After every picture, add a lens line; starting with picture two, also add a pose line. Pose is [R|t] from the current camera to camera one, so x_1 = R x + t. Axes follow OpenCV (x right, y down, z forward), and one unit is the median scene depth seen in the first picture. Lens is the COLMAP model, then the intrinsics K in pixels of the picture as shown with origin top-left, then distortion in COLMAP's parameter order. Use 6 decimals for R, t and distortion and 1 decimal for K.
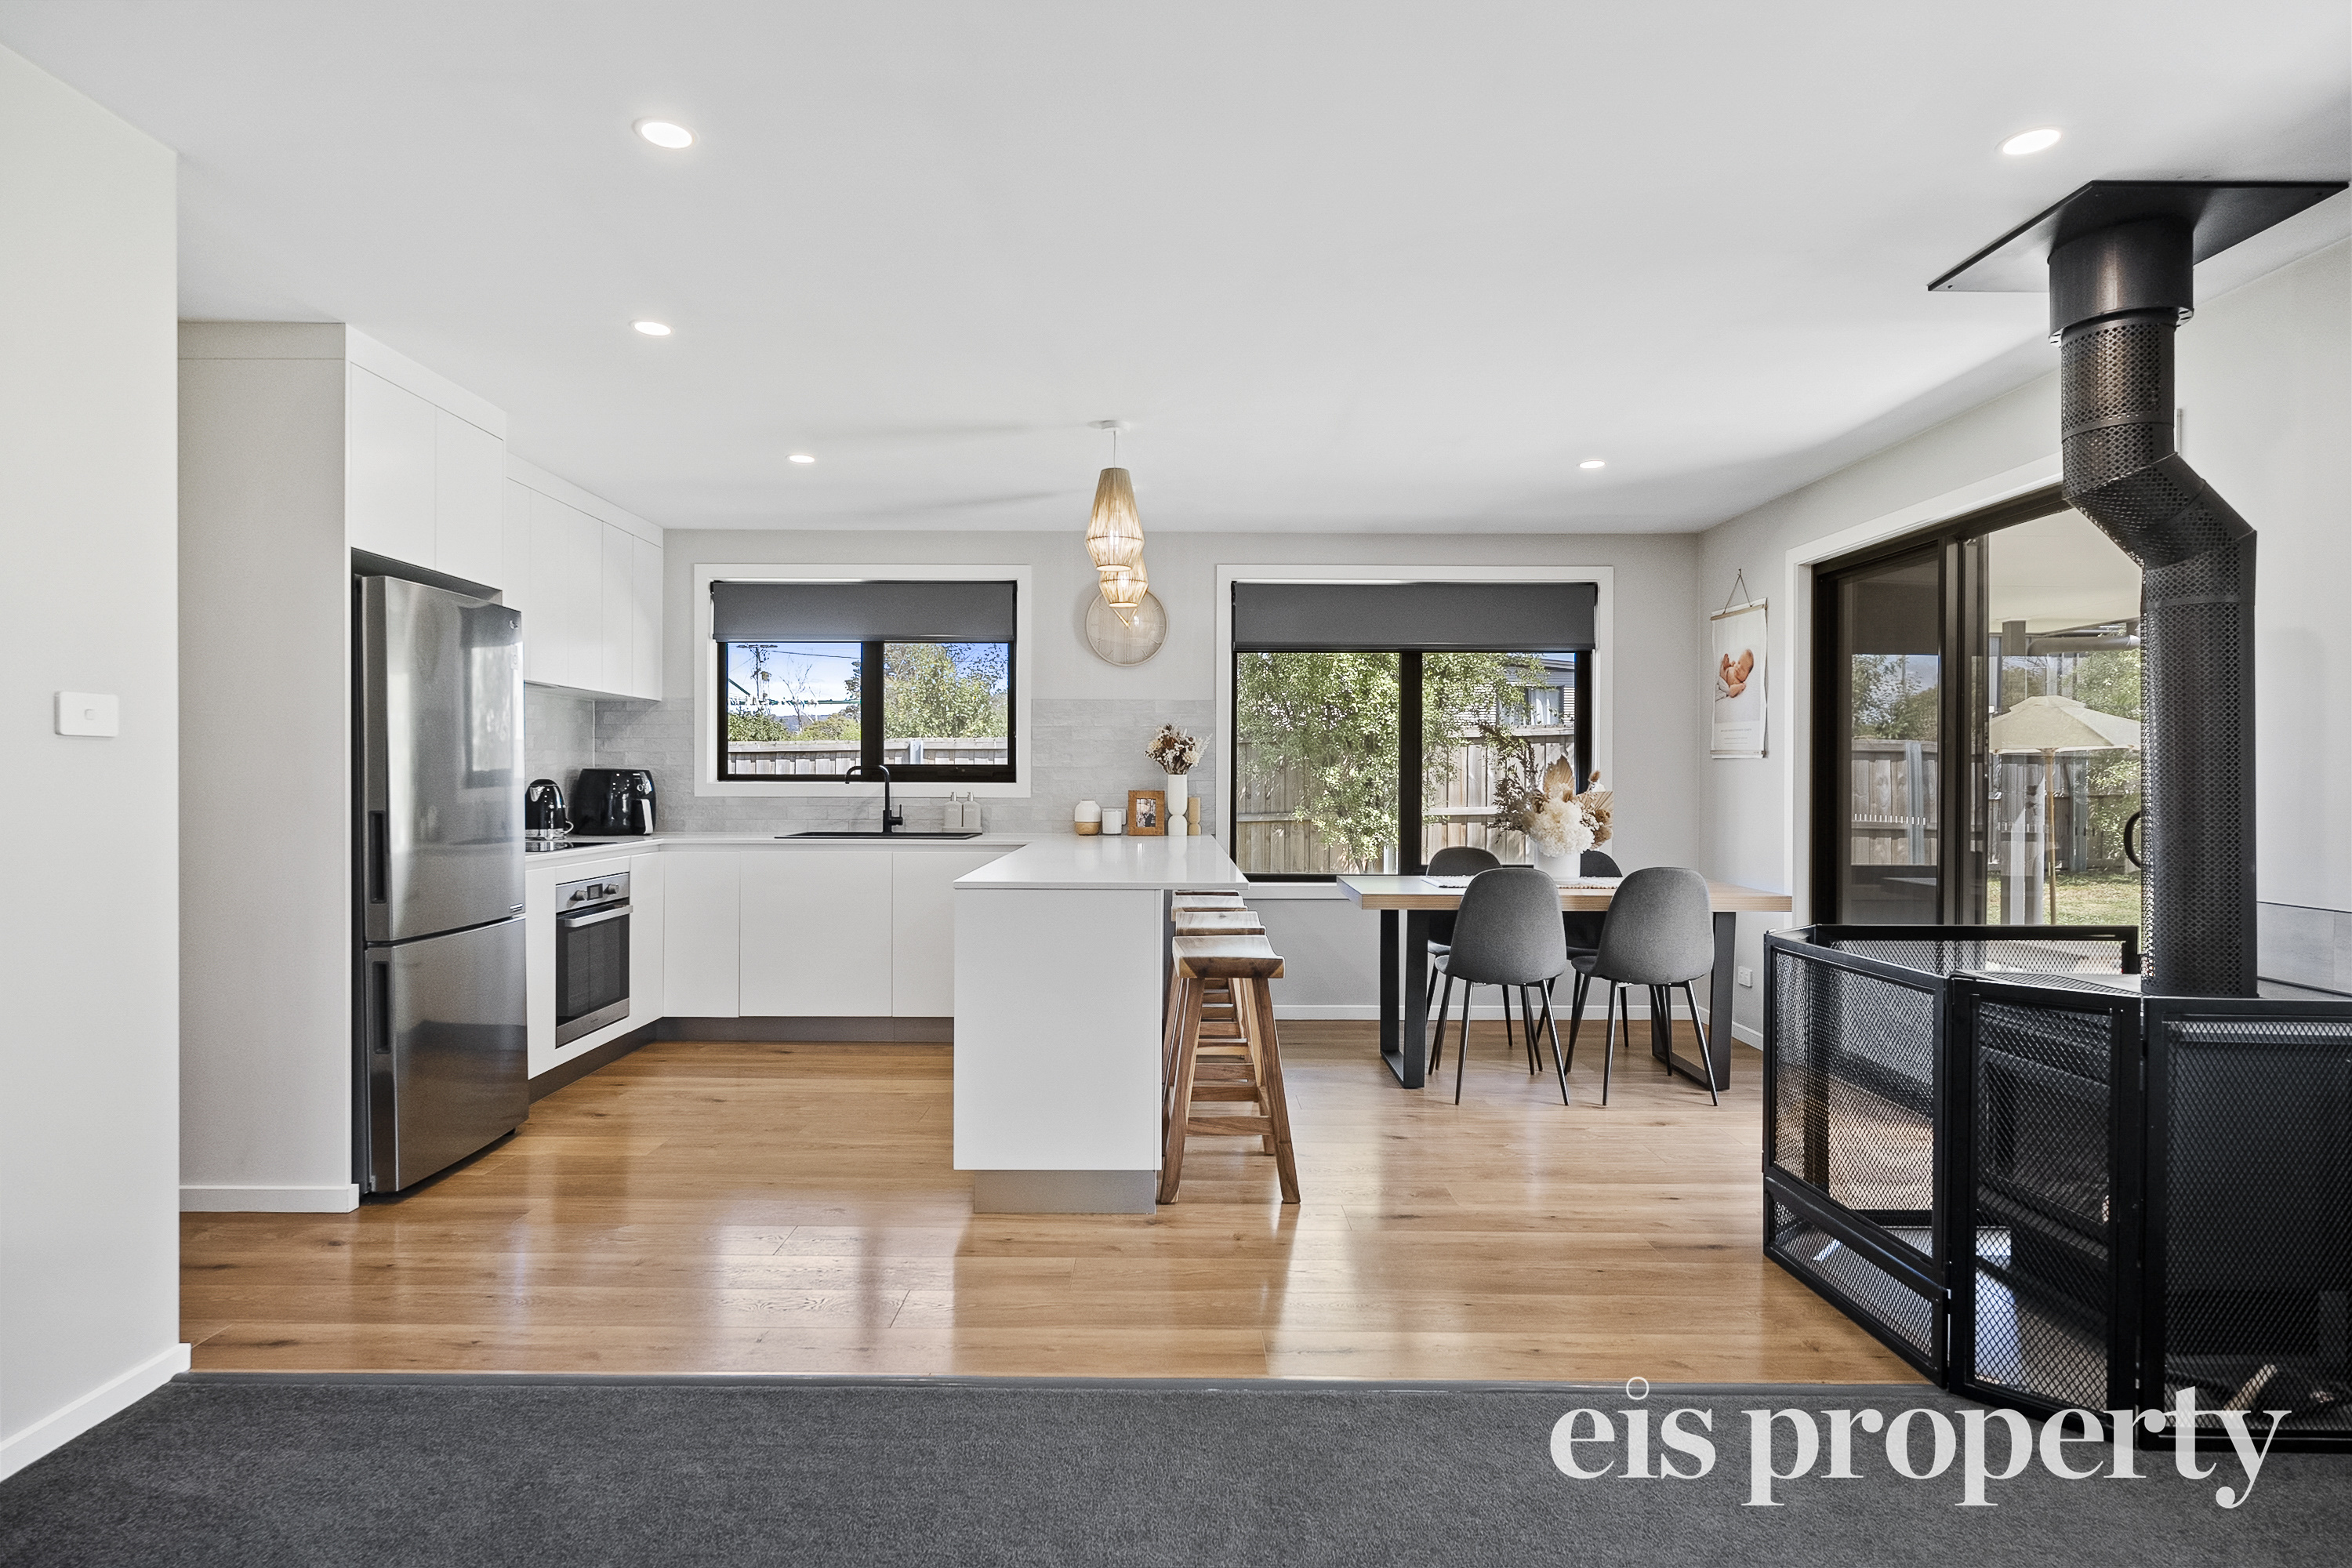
lens RADIAL K [[1199.6, 0, 1173.6], [0, 1199.6, 779.9], [0, 0, 1]] dist [0.000531, -0.000926]
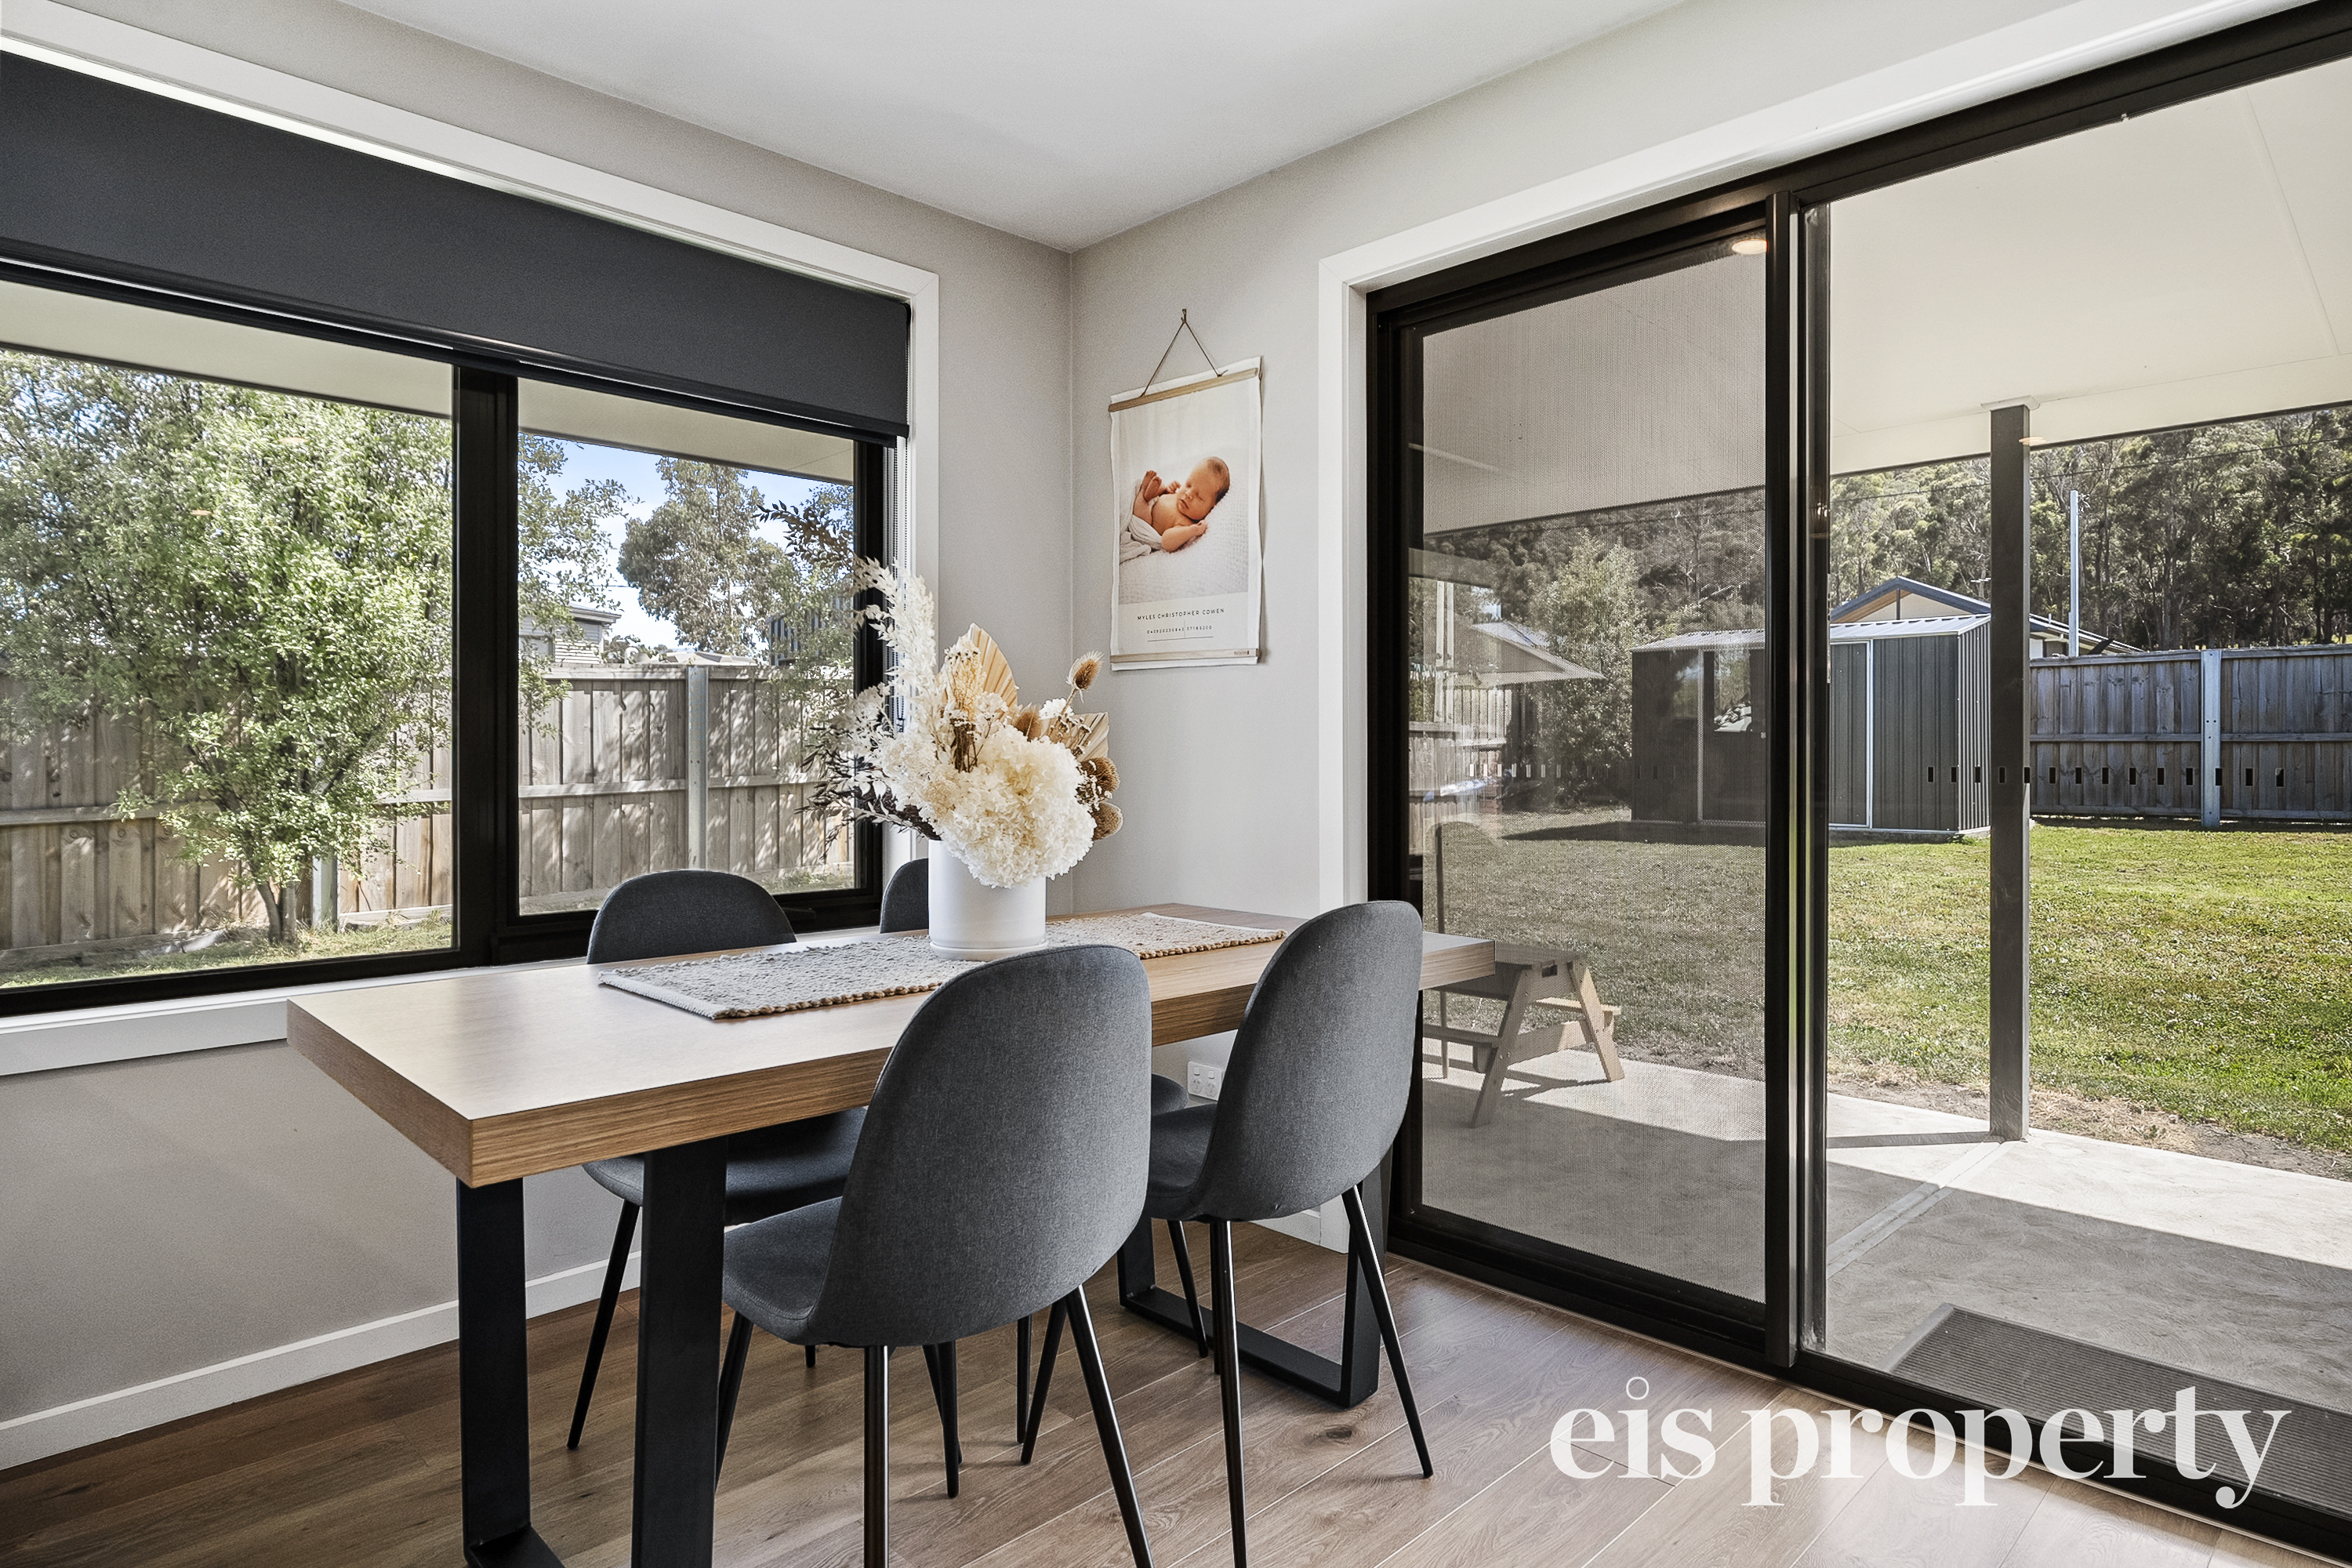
lens RADIAL K [[1318.1, 0, 1181.8], [0, 1318.1, 761.8], [0, 0, 1]] dist [-0.000637, -0.003311]
pose [[0.711191, -0.008087, 0.702953, 0.058794], [0.007226, 0.999965, 0.004193, 0.020294], [-0.702962, 0.002098, 0.711224, 0.560590]]
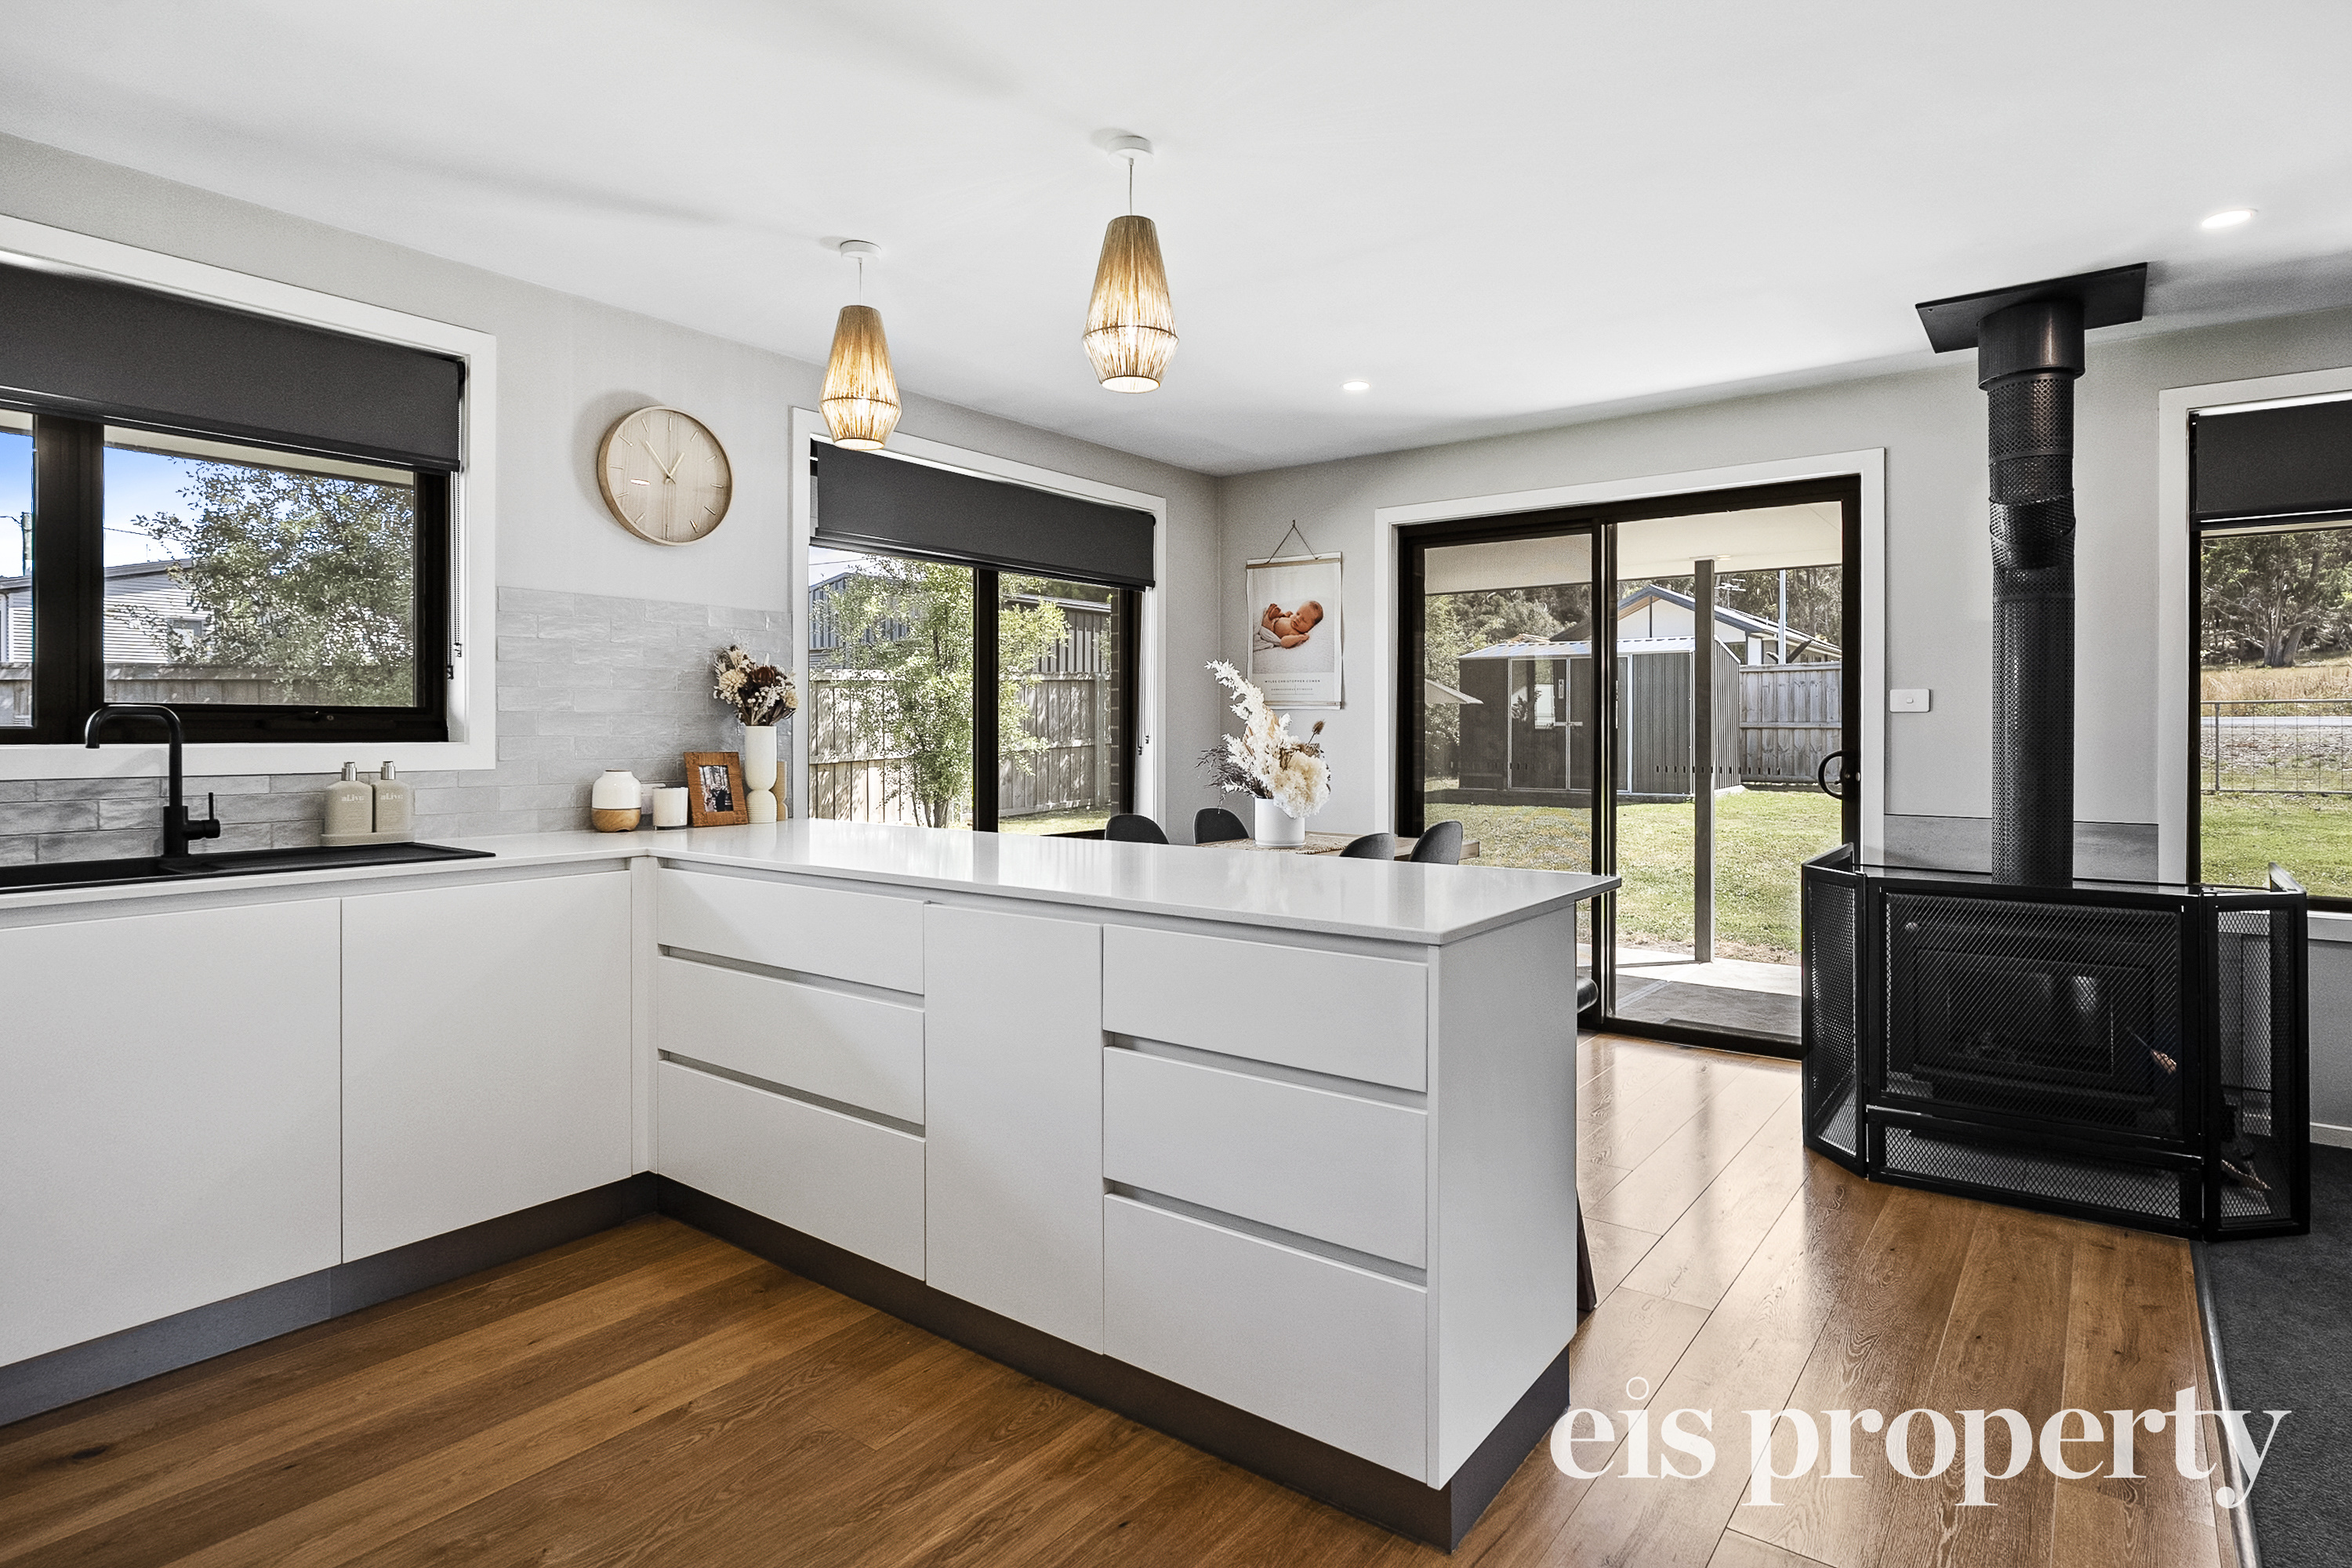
lens RADIAL K [[1215.0, 0, 1200.7], [0, 1215.0, 728.5], [0, 0, 1]] dist [-0.003766, 0.002143]
pose [[0.603917, -0.003020, 0.797042, -0.368878], [0.004656, 0.999989, 0.000261, -0.002192], [-0.797034, 0.003553, 0.603924, 0.427541]]
